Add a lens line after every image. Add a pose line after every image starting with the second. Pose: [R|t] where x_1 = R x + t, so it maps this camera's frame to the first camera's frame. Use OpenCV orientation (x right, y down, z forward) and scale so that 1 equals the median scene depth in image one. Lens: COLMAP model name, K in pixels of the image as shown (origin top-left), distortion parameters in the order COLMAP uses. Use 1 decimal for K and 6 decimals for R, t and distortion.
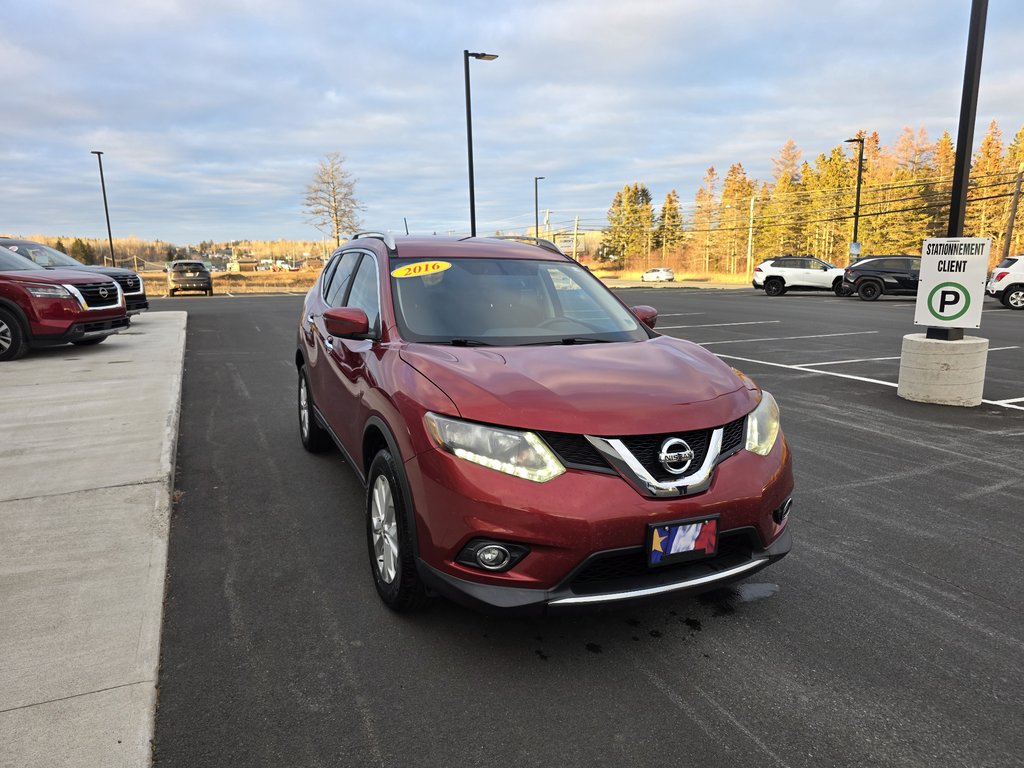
lens RADIAL K [[684.6, 0, 524.1], [0, 684.6, 381.6], [0, 0, 1]] dist [0.046700, -0.036165]
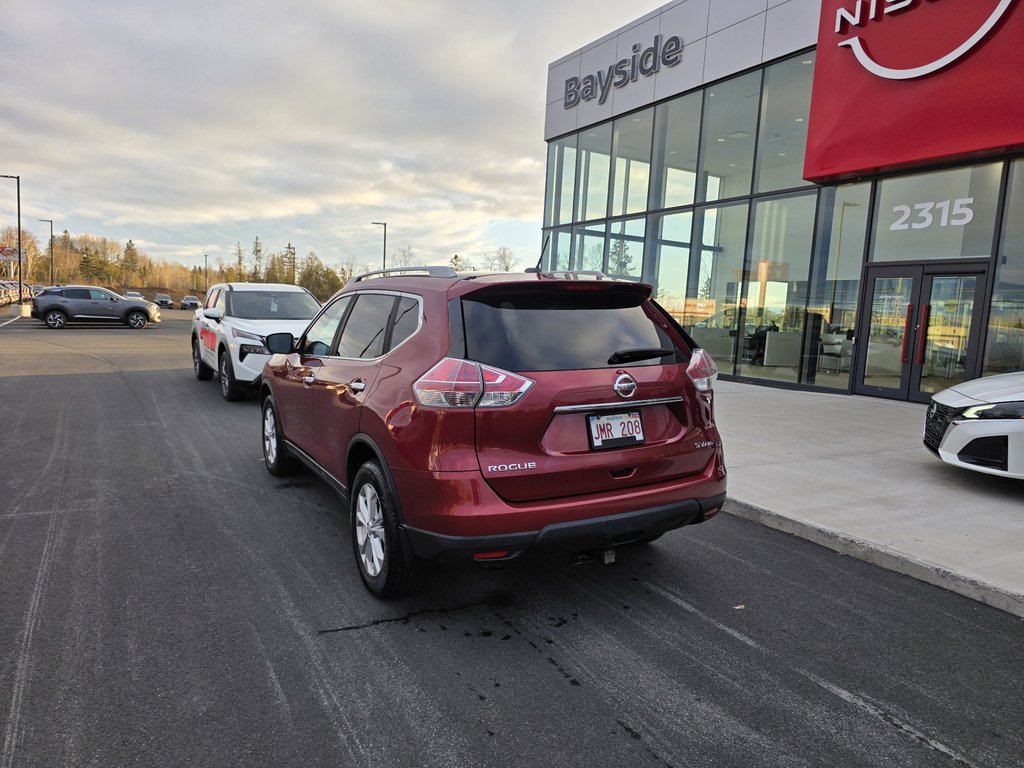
lens RADIAL K [[684.6, 0, 509.8], [0, 684.6, 399.8], [0, 0, 1]] dist [0.046700, -0.036165]
pose [[-0.996627, -0.018170, -0.080031, -0.122411], [-0.042351, 0.949170, 0.311901, -0.374421], [0.070296, 0.314238, -0.946738, 2.112108]]
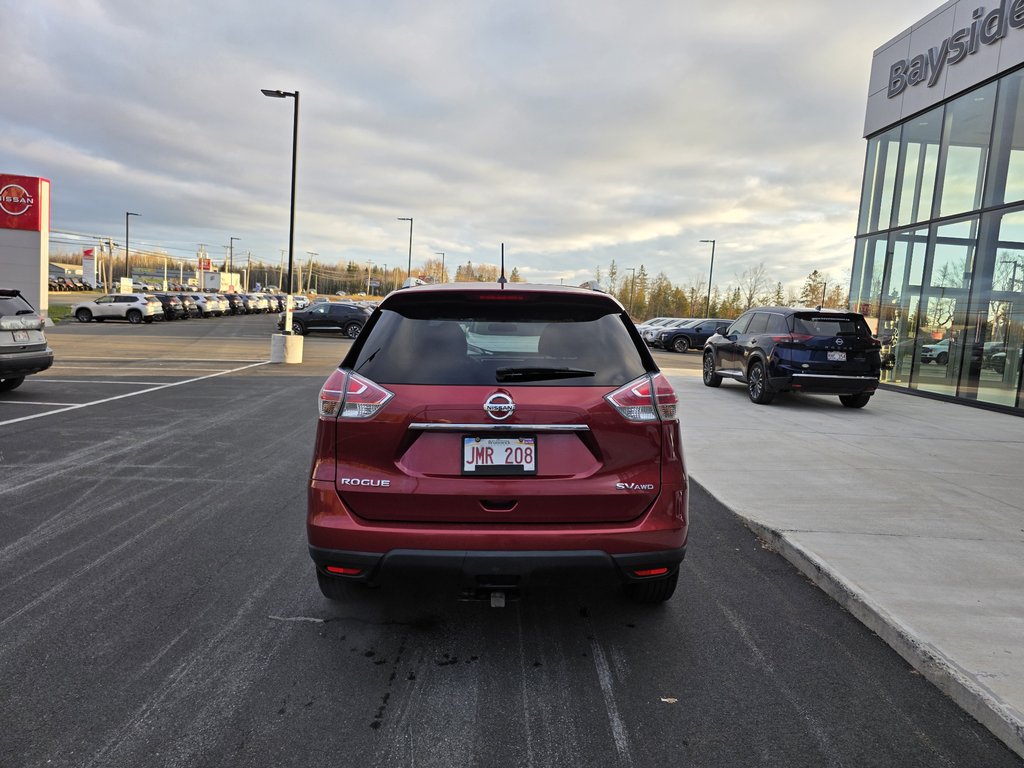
lens RADIAL K [[684.6, 0, 512.9], [0, 684.6, 389.6], [0, 0, 1]] dist [0.046700, -0.036165]
pose [[-0.911890, -0.079876, 0.402588, -0.546875], [0.036494, 0.961216, 0.273372, -0.358468], [-0.408810, 0.263977, -0.873608, 1.986671]]
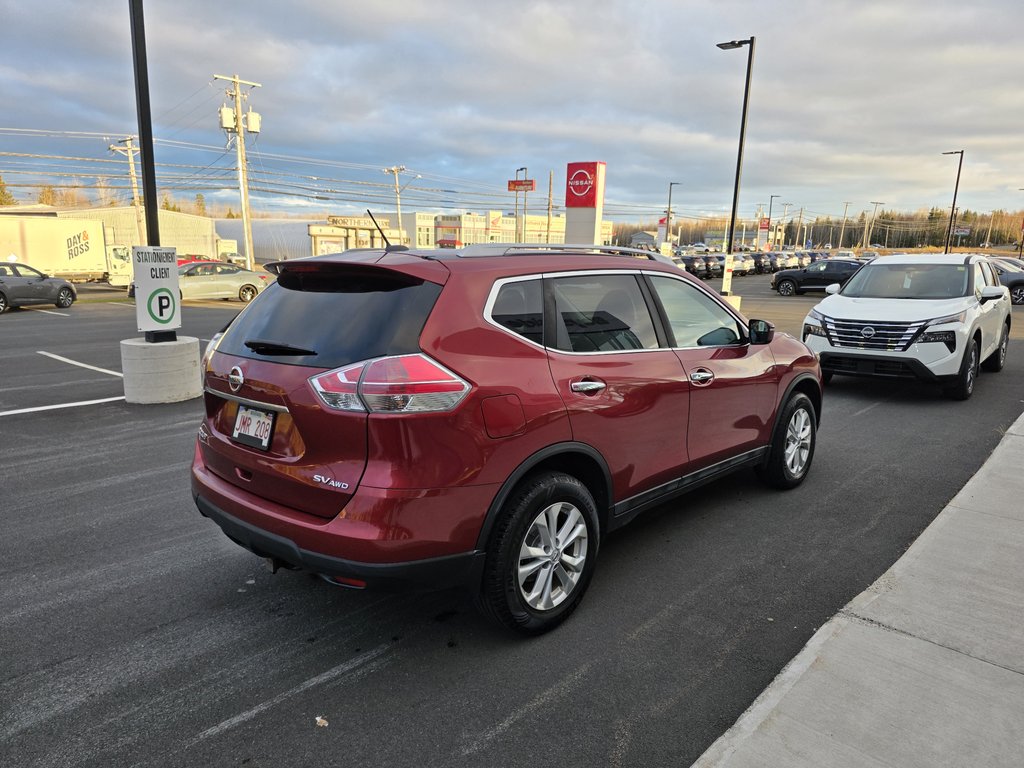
lens RADIAL K [[684.6, 0, 518.6], [0, 684.6, 388.5], [0, 0, 1]] dist [0.046700, -0.036165]
pose [[-0.375898, -0.178095, 0.909386, -0.963850], [0.157096, 0.954905, 0.251946, -0.288472], [-0.913248, 0.237567, -0.330969, 1.440534]]
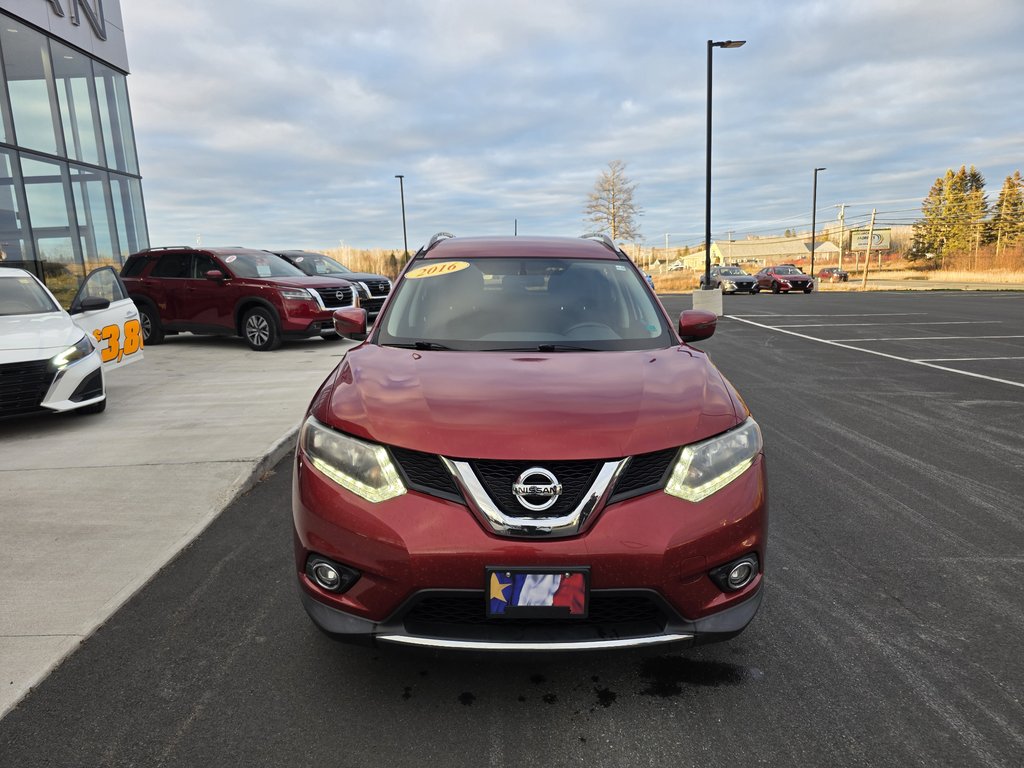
lens RADIAL K [[684.6, 0, 517.6], [0, 684.6, 380.6], [0, 0, 1]] dist [0.046700, -0.036165]
pose [[0.917866, 0.051071, -0.393590, 0.297933], [-0.053739, 0.998546, 0.004248, -0.014481], [0.393235, 0.017252, 0.919276, 0.129826]]
